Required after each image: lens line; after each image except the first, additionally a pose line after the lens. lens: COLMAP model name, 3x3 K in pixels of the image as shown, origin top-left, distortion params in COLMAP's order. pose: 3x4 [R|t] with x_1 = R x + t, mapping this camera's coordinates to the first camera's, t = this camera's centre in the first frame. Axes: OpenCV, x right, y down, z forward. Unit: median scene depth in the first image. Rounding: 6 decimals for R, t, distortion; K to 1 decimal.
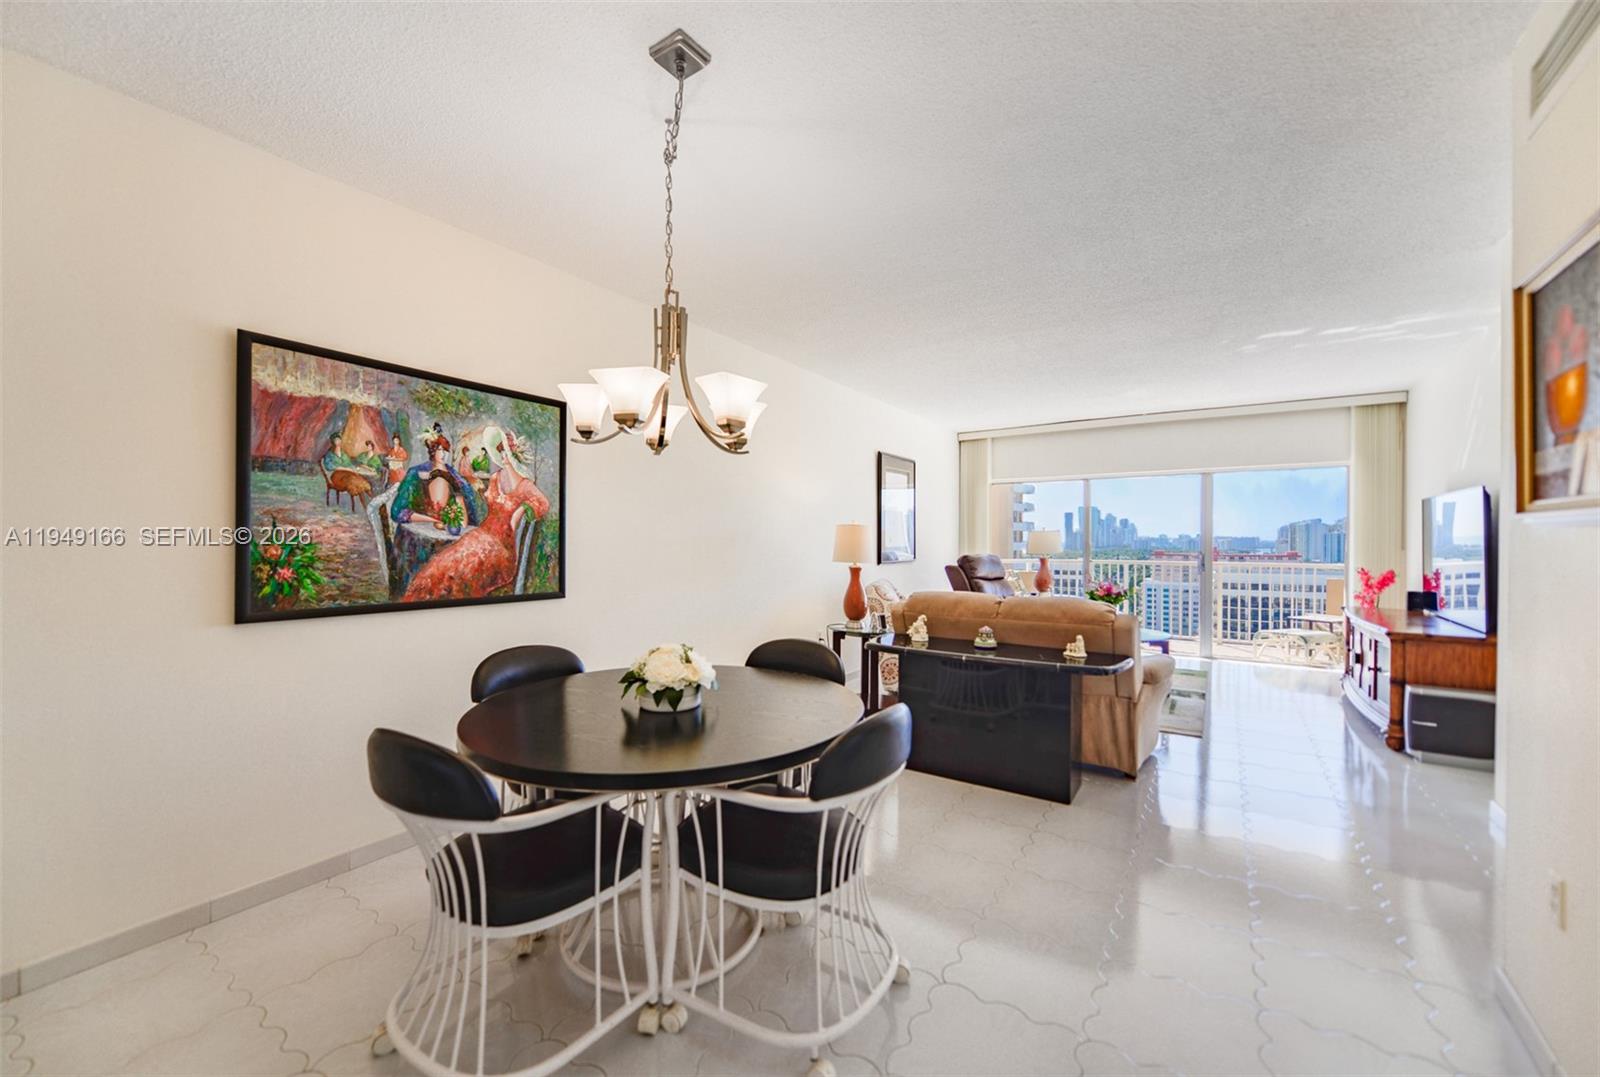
lens RADIAL K [[649.6, 0, 789.3], [0, 649.6, 541.7], [0, 0, 1]] dist [-0.008055, -0.000436]
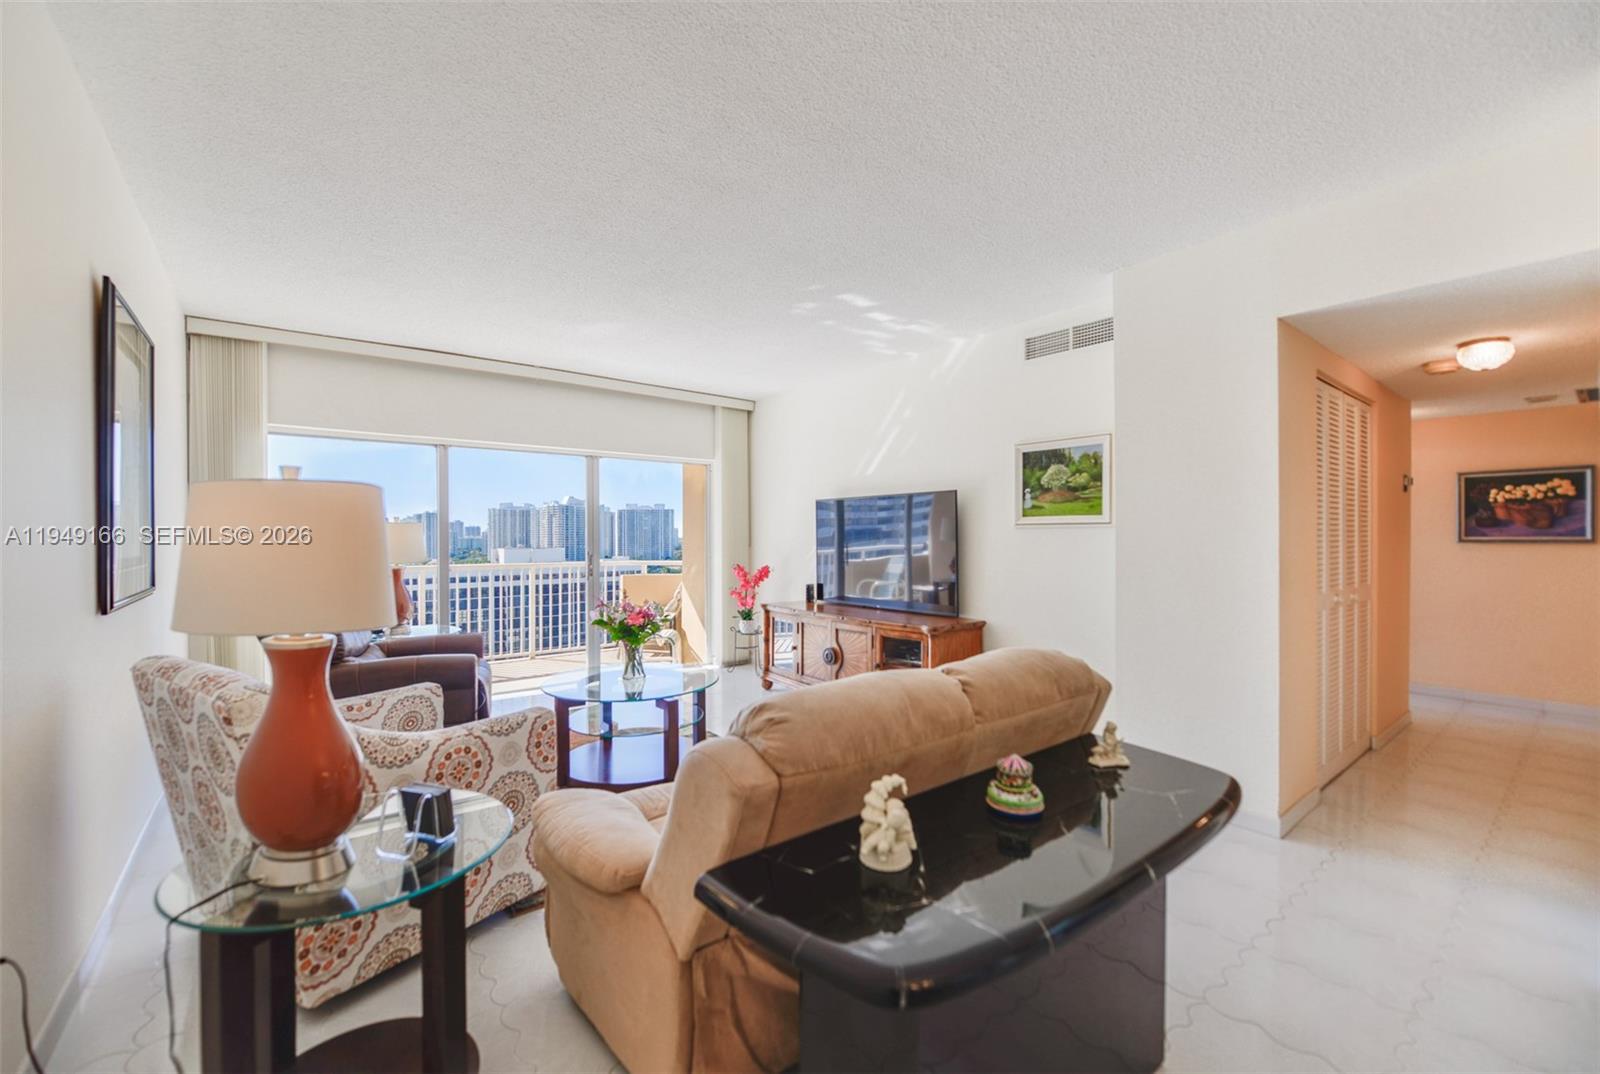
lens RADIAL K [[649.6, 0, 789.3], [0, 649.6, 540.2], [0, 0, 1]] dist [-0.008055, -0.000436]
pose [[0.313591, -0.007607, 0.949528, -0.143065], [0.004964, 0.999967, 0.006372, -0.007829], [-0.949545, 0.002716, 0.313619, 1.177257]]
